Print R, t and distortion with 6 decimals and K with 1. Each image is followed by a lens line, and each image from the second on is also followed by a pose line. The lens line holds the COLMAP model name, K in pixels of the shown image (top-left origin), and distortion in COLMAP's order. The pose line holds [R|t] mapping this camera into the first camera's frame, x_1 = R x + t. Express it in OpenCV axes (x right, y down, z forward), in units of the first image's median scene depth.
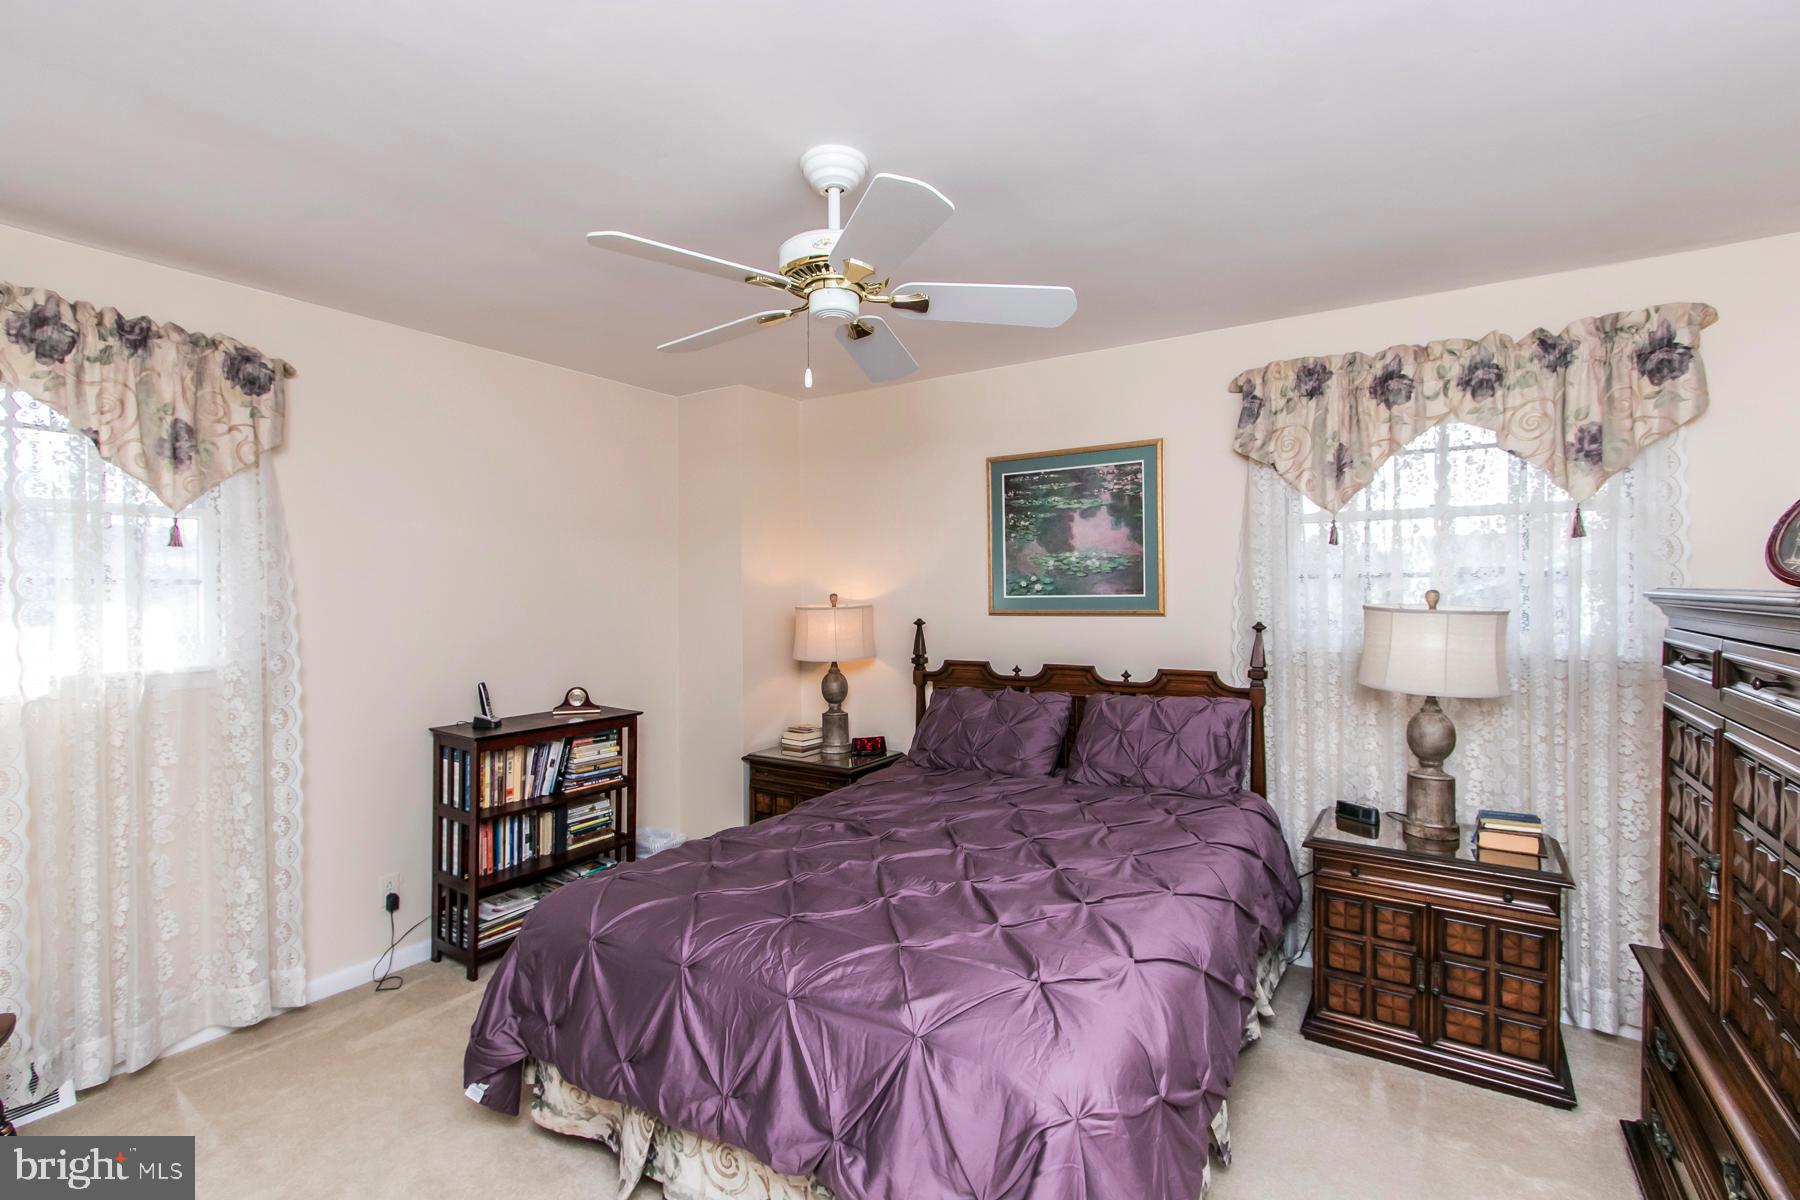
lens RADIAL K [[844.0, 0, 886.7], [0, 844.0, 599.2], [0, 0, 1]] dist [0.003764, -0.000359]
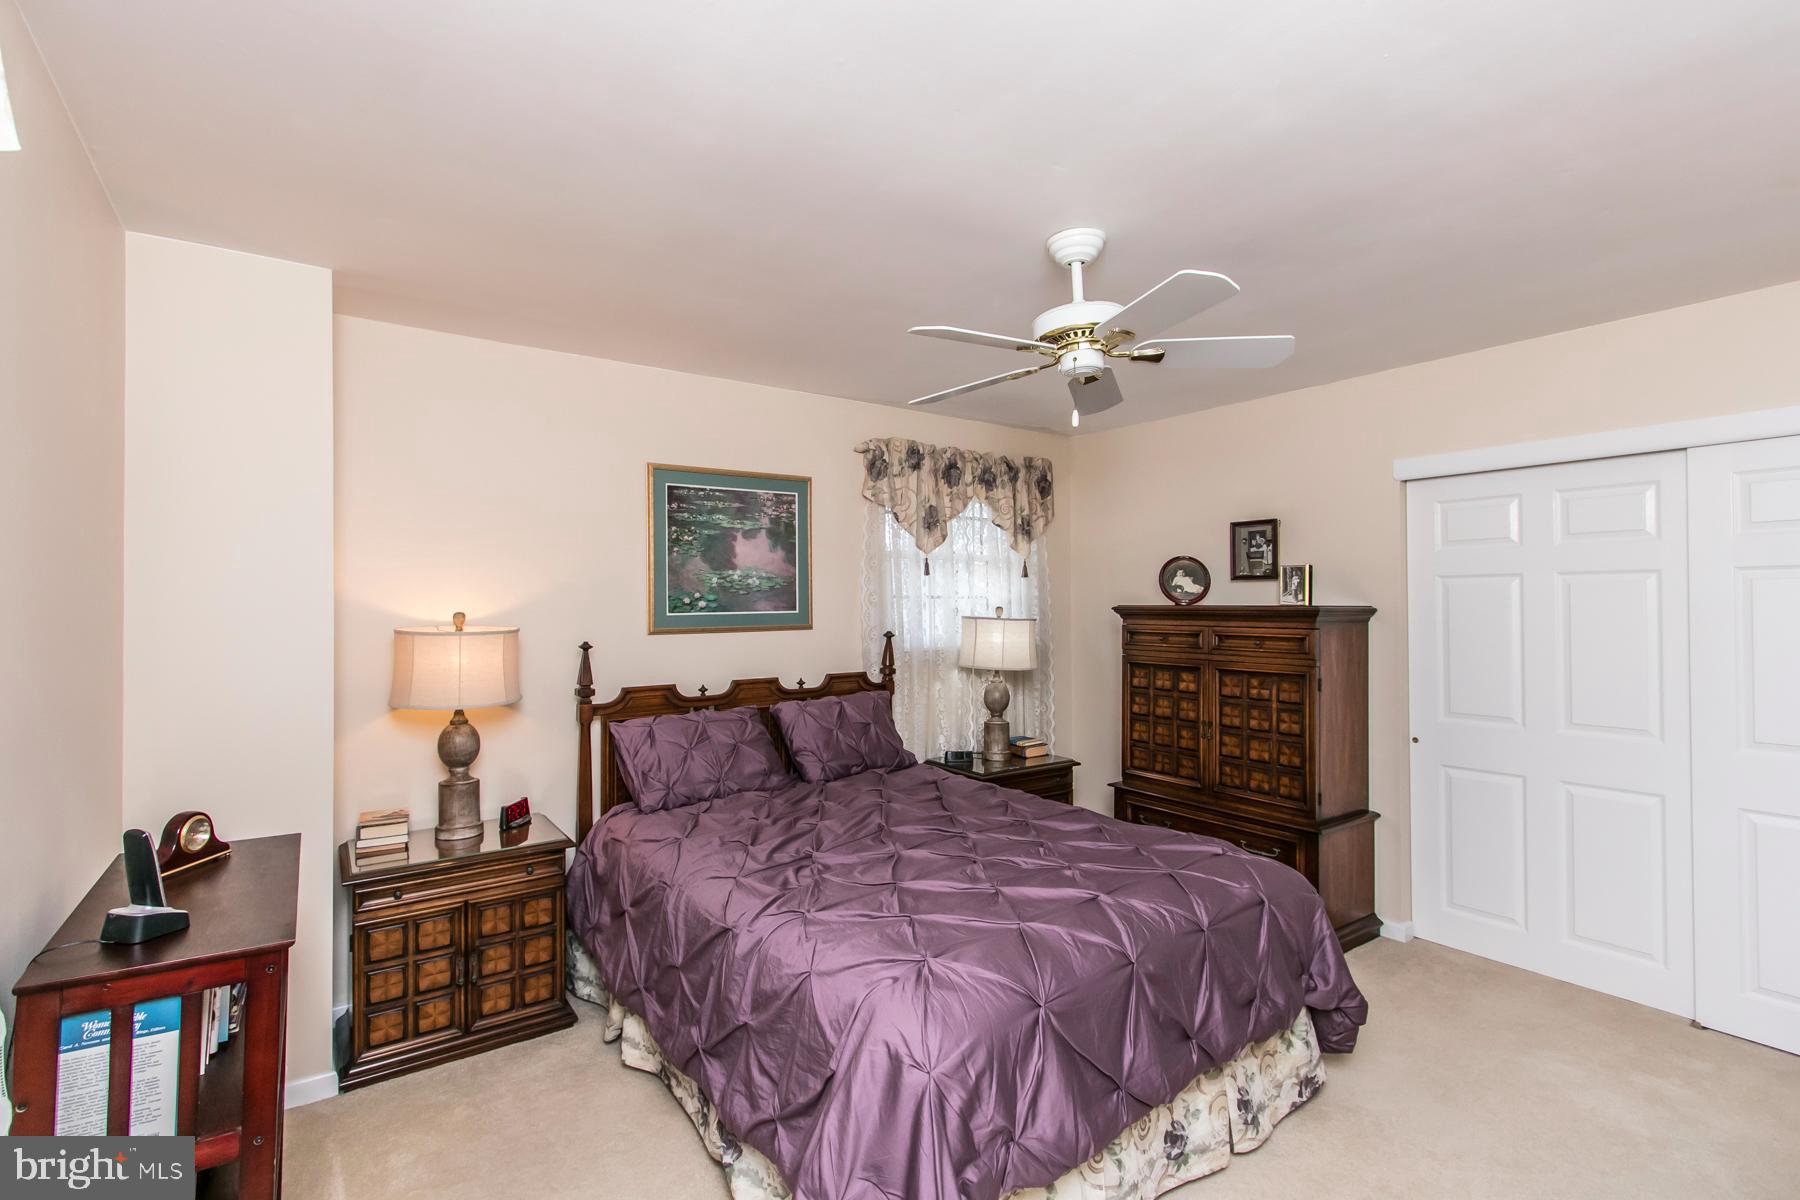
lens RADIAL K [[844.0, 0, 886.7], [0, 844.0, 599.2], [0, 0, 1]] dist [0.003764, -0.000359]
pose [[0.334088, 0.008469, 0.942504, -0.702955], [0.012789, 0.999827, -0.013517, -0.004173], [-0.942455, 0.016570, 0.333922, 0.487605]]
